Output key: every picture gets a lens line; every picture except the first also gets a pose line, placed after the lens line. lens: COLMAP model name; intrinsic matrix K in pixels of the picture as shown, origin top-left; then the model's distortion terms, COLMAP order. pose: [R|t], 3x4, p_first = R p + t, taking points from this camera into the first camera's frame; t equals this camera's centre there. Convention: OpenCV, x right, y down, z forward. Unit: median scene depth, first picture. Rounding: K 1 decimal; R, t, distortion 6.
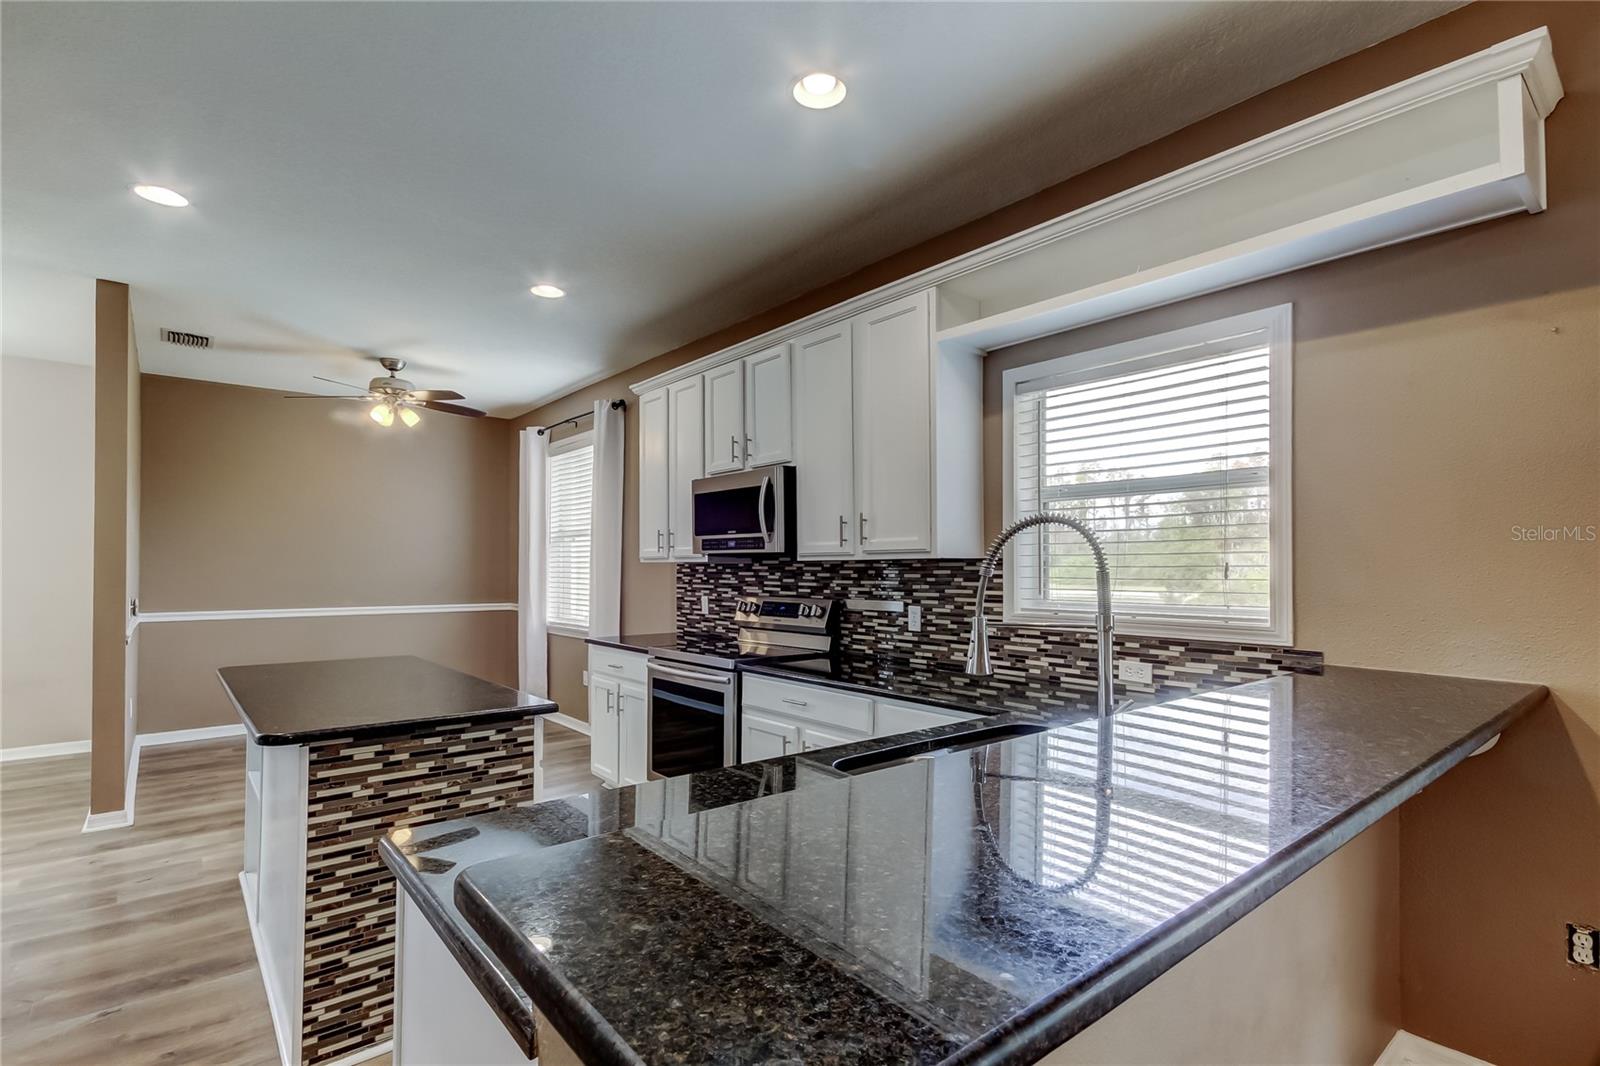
lens RADIAL K [[742.9, 0, 814.5], [0, 742.9, 554.6], [0, 0, 1]] dist [0.010685, 0.000431]
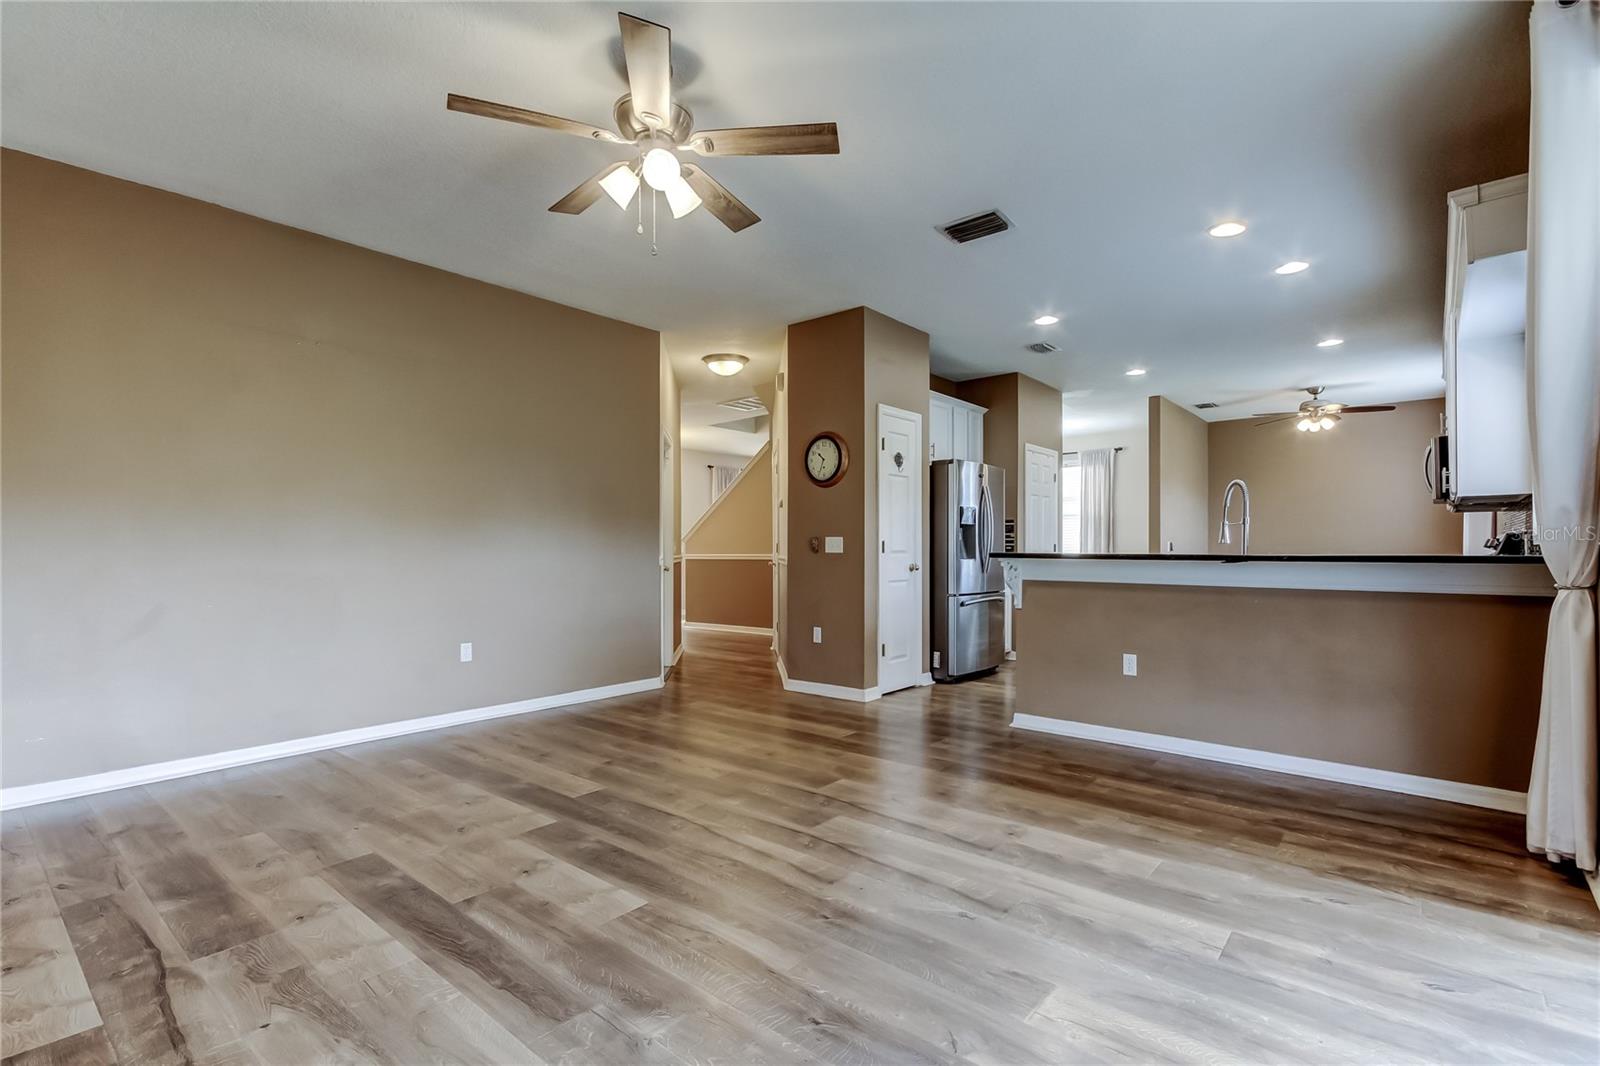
lens RADIAL K [[742.9, 0, 787.3], [0, 742.9, 537.5], [0, 0, 1]] dist [0.010685, 0.000431]
pose [[0.117188, -0.021114, -0.992885, 1.318628], [0.018253, 0.999651, -0.019103, 0.081730], [0.992942, -0.015884, 0.117532, -0.382978]]
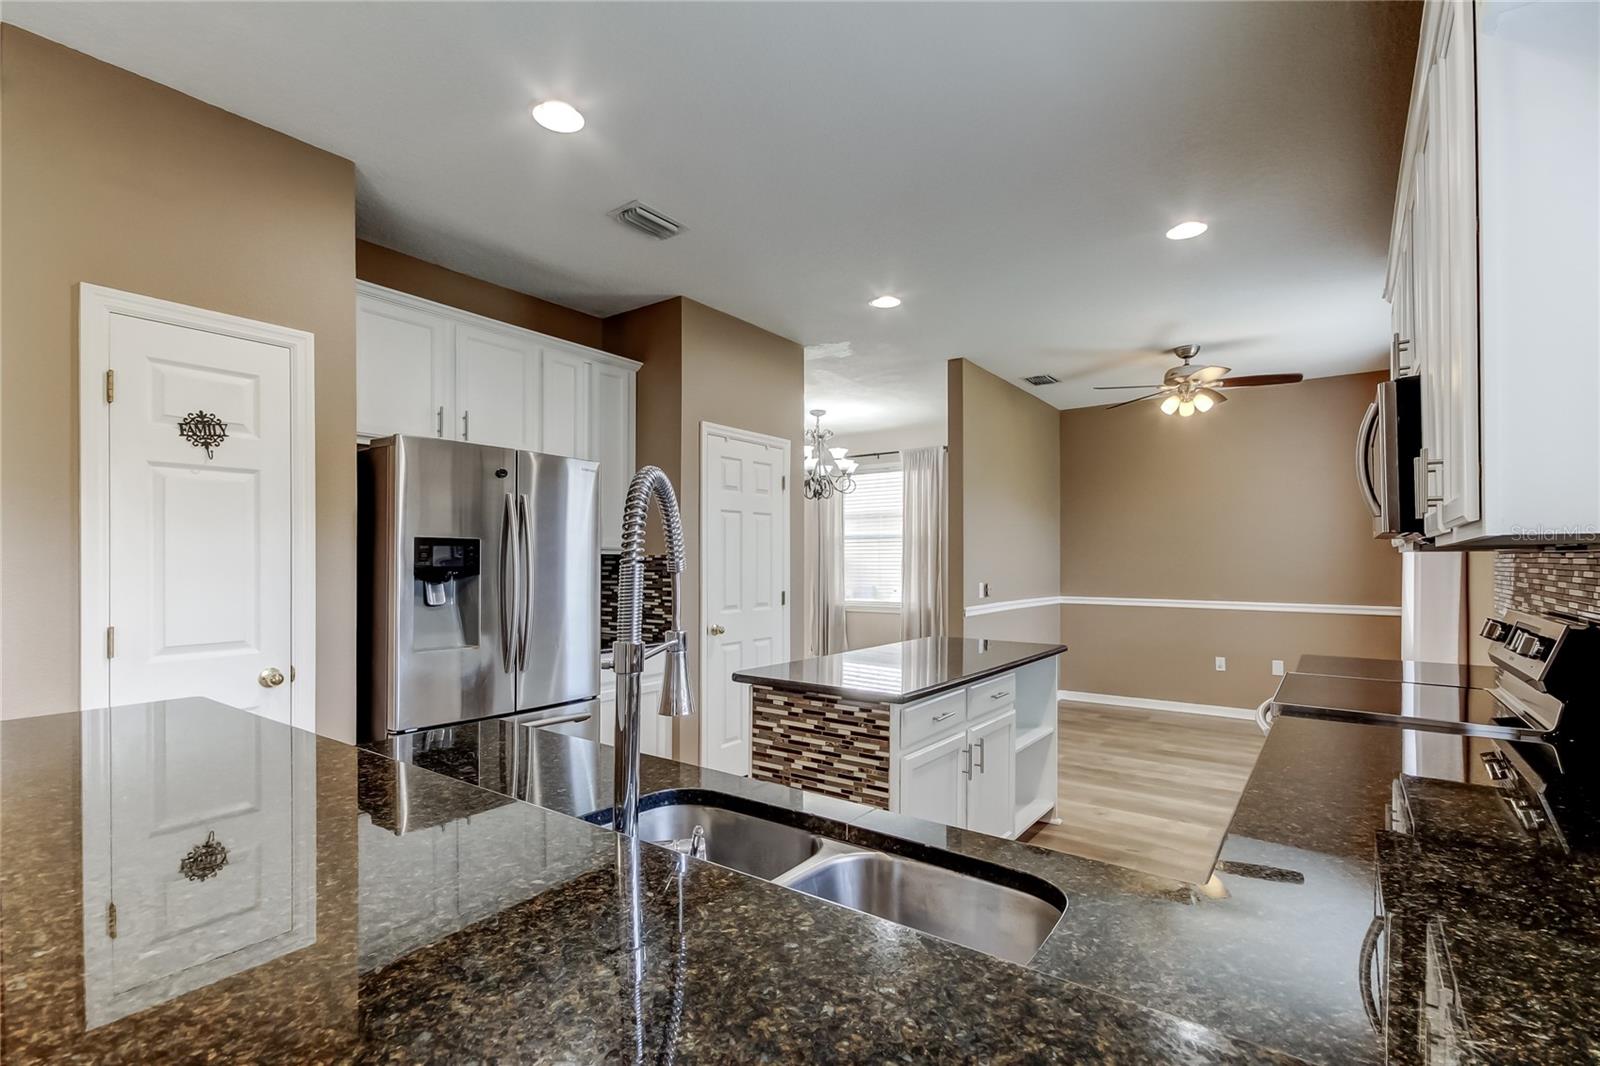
lens RADIAL K [[742.9, 0, 793.0], [0, 742.9, 546.9], [0, 0, 1]] dist [0.010685, 0.000431]
pose [[0.207628, -0.023360, -0.977929, 0.458351], [0.023149, 0.999552, -0.018962, 0.010672], [0.977934, -0.018702, 0.208075, 0.485426]]
